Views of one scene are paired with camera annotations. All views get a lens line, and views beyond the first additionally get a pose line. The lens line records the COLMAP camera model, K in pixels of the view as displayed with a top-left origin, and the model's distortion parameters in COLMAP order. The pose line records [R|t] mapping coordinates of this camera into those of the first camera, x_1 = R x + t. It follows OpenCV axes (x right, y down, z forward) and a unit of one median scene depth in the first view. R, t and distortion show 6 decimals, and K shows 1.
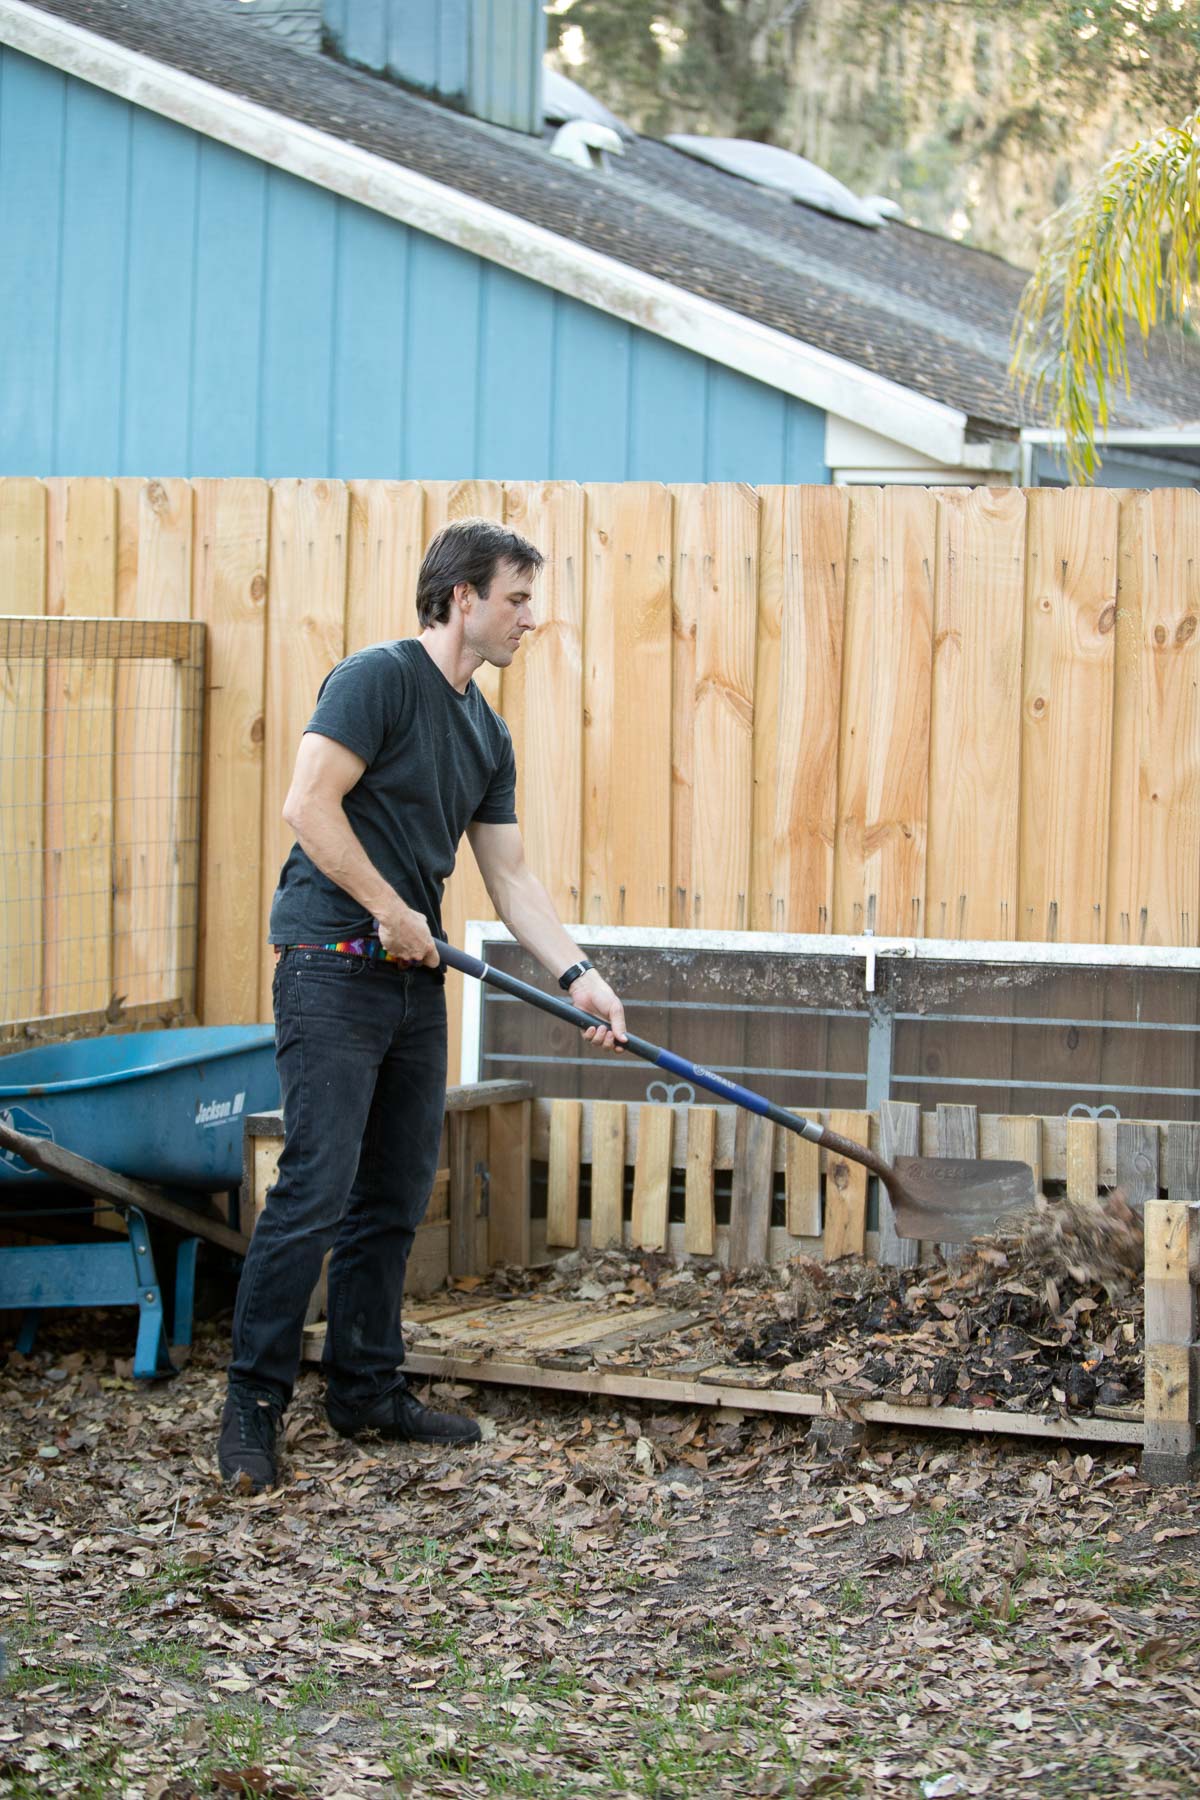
lens RADIAL K [[6921.6, 0, 600.0], [0, 6921.6, 900.0], [0, 0, 1]] dist [-0.094781, 2.934427]
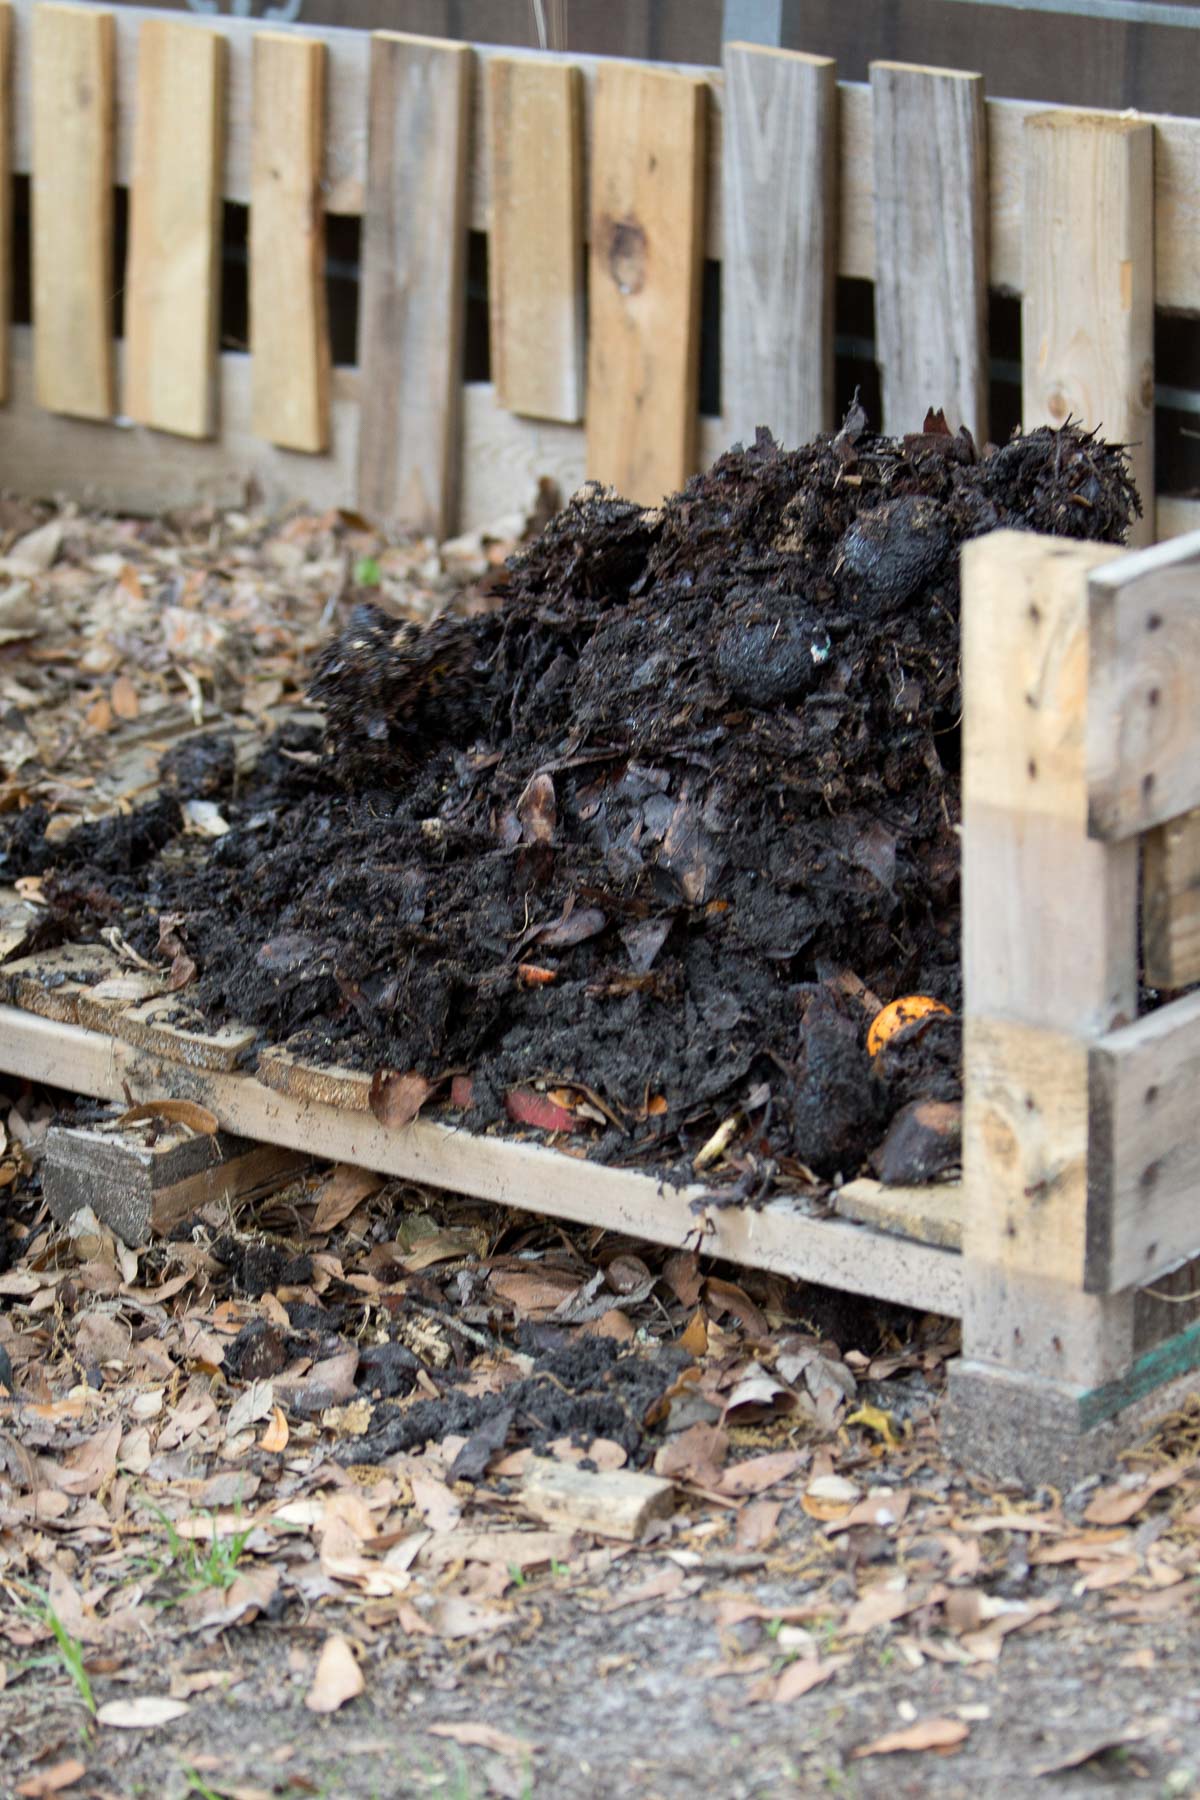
lens RADIAL K [[6921.6, 0, 600.0], [0, 6921.6, 900.0], [0, 0, 1]] dist [-0.094781, 2.934427]
pose [[0.939799, 0.082105, -0.331719, 0.153232], [-0.005555, 0.974250, 0.225404, -0.006657], [0.341684, -0.209992, 0.916054, 0.687734]]
